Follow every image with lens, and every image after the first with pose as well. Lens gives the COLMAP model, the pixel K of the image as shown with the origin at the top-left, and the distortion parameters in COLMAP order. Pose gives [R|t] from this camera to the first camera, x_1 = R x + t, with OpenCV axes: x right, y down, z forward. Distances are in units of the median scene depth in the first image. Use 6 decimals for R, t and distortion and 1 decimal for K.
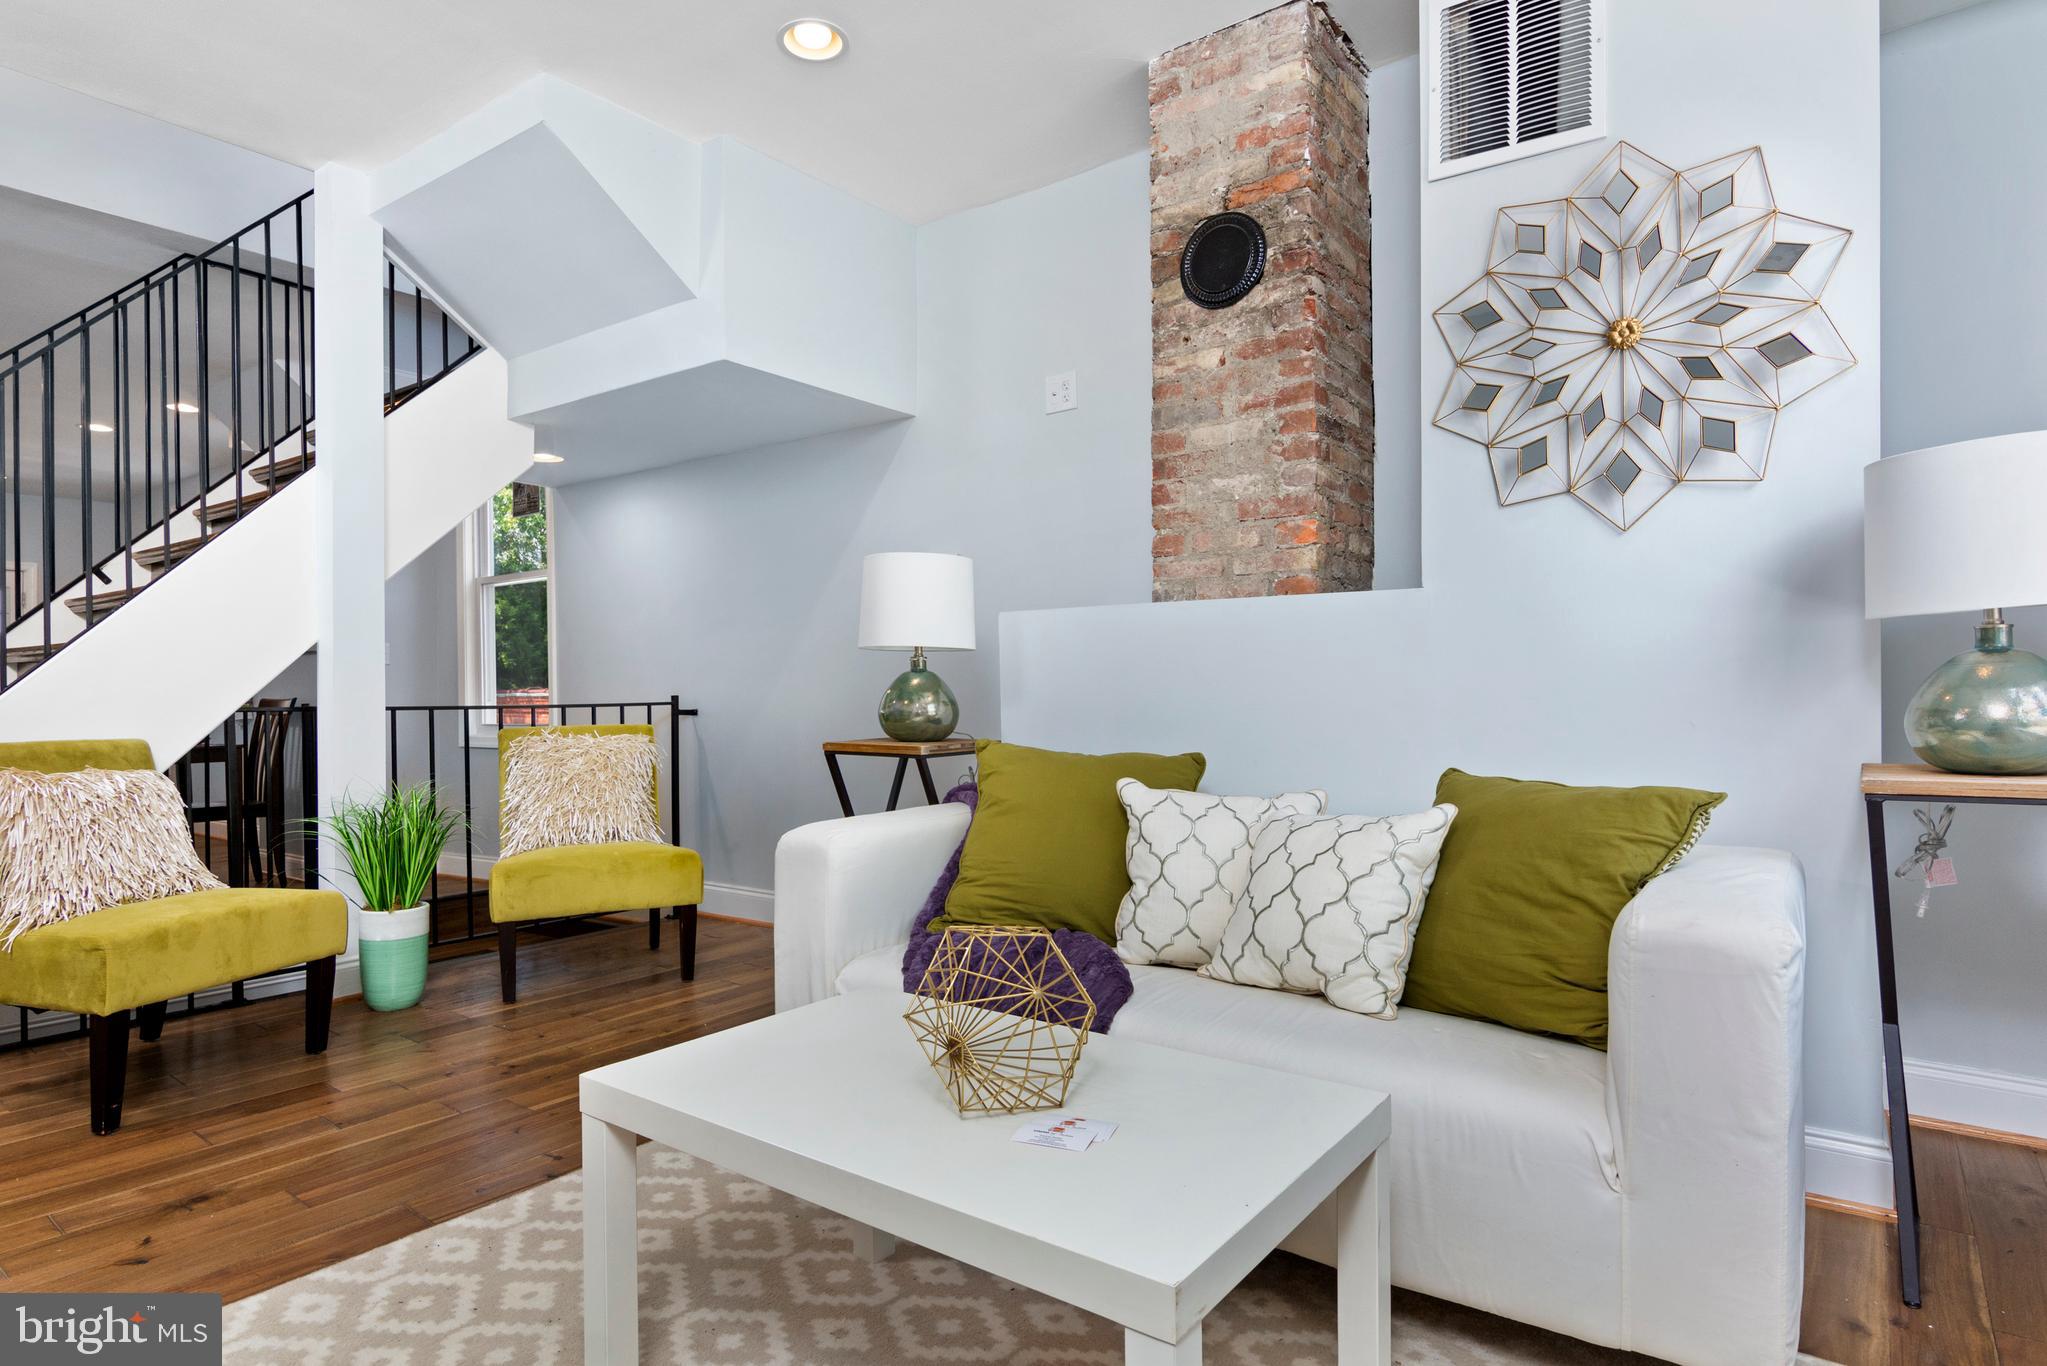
lens RADIAL K [[1097.0, 0, 1016.9], [0, 1097.0, 697.4], [0, 0, 1]] dist [-0.000536, -0.002374]
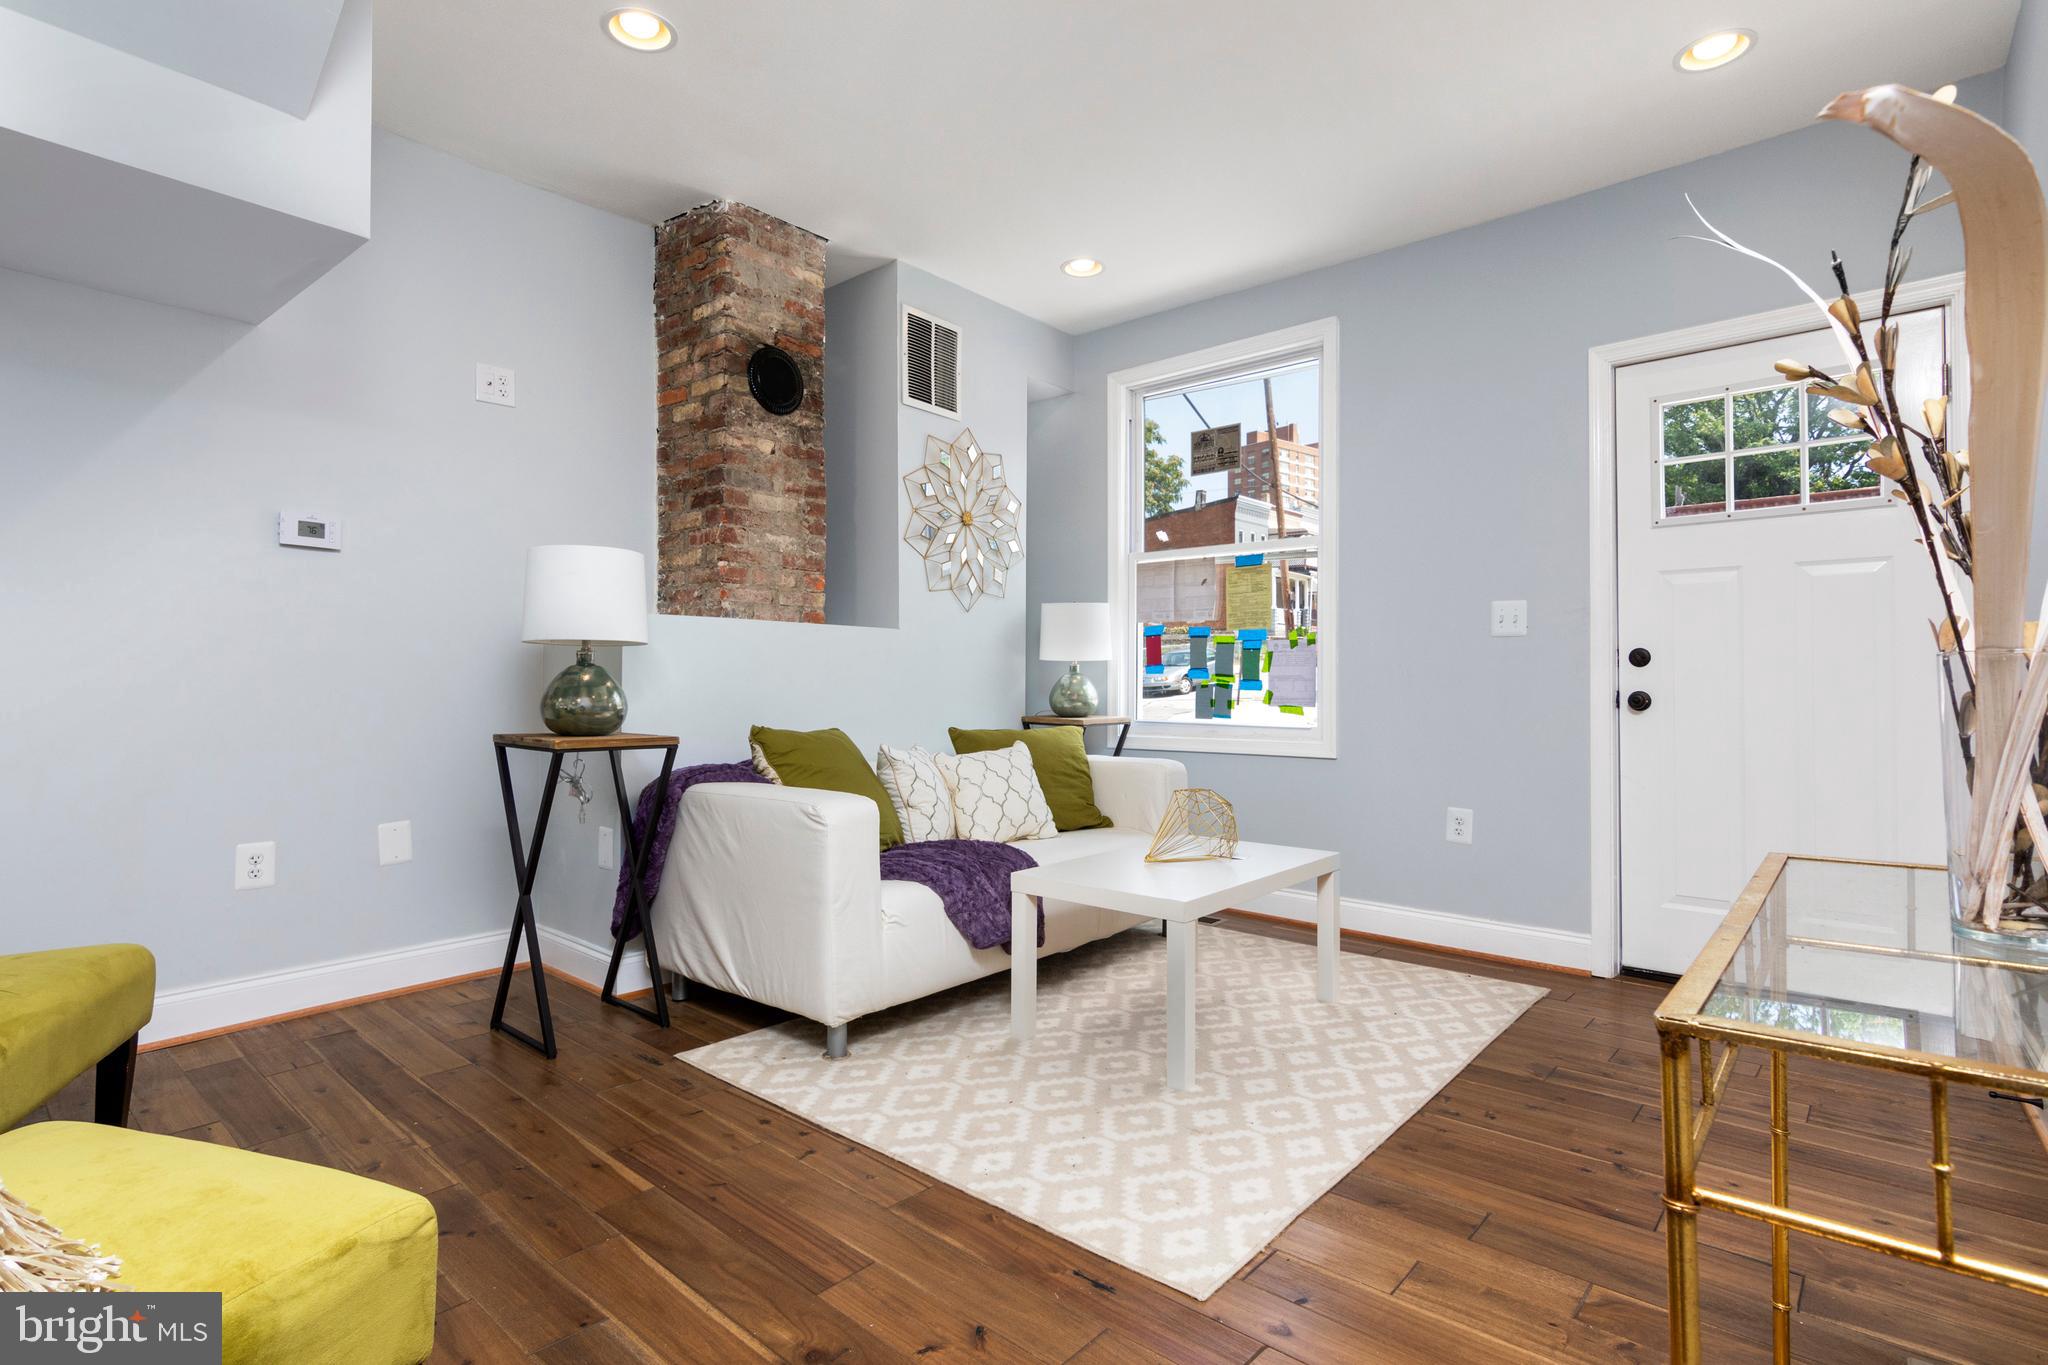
lens RADIAL K [[992.9, 0, 1022.1], [0, 992.9, 672.6], [0, 0, 1]] dist [0.001008, 0.000812]
pose [[0.067234, 0.013185, 0.997650, -1.035775], [-0.001233, 0.999913, -0.013132, -0.006987], [-0.997736, -0.000347, 0.067244, 0.584995]]
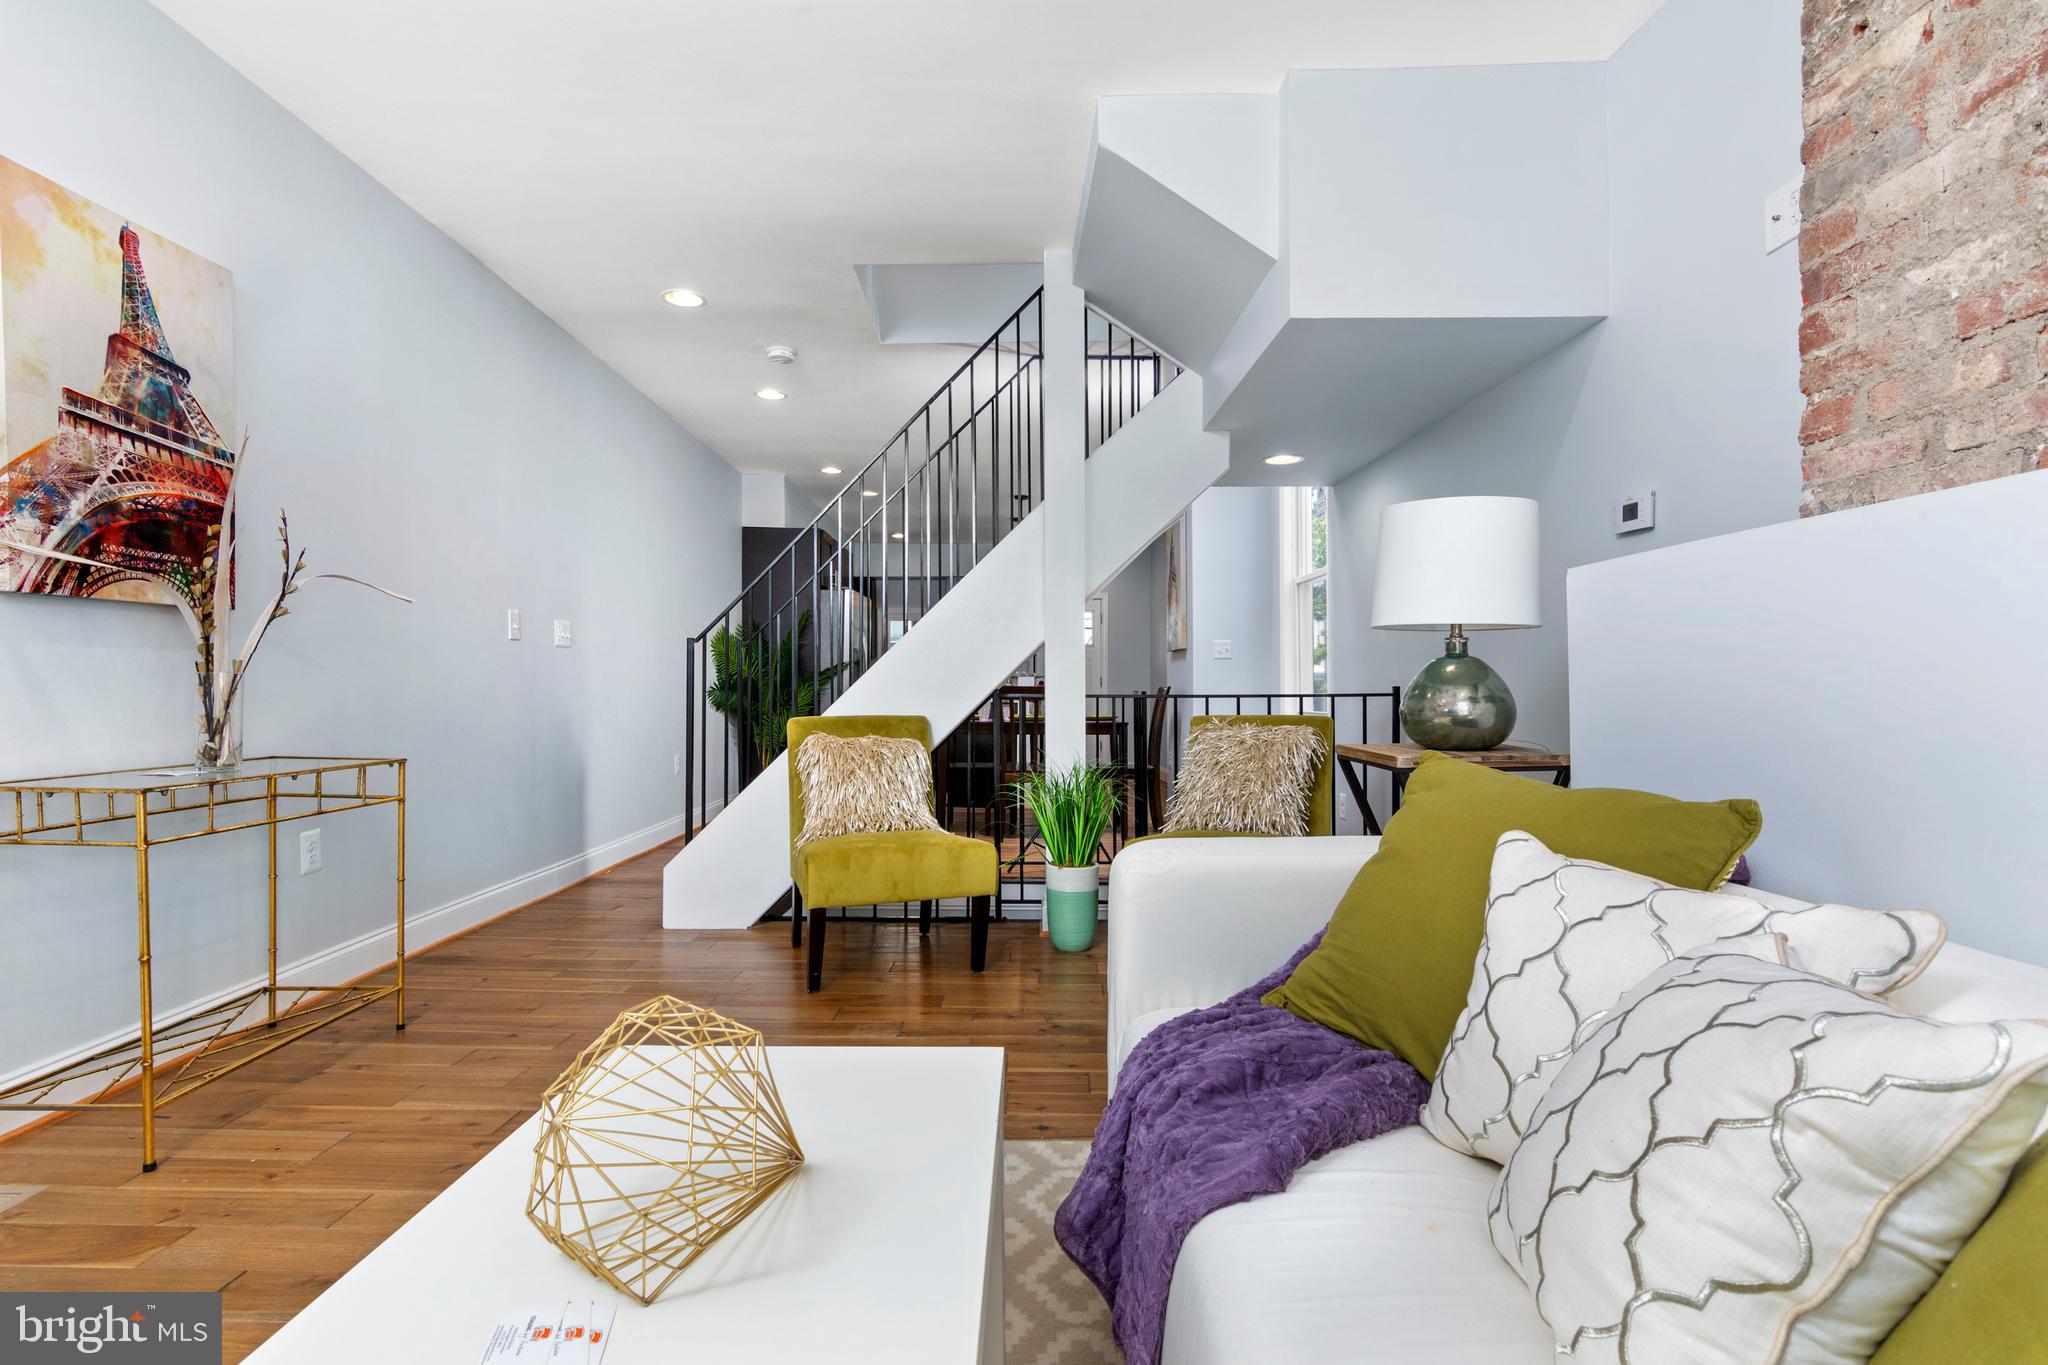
lens RADIAL K [[992.9, 0, 1013.7], [0, 992.9, 688.1], [0, 0, 1]] dist [0.001008, 0.000812]
pose [[0.583303, 0.006172, -0.812231, 0.310175], [-0.003788, 0.999981, 0.004879, -0.004873], [0.812246, 0.000231, 0.583315, 0.381837]]
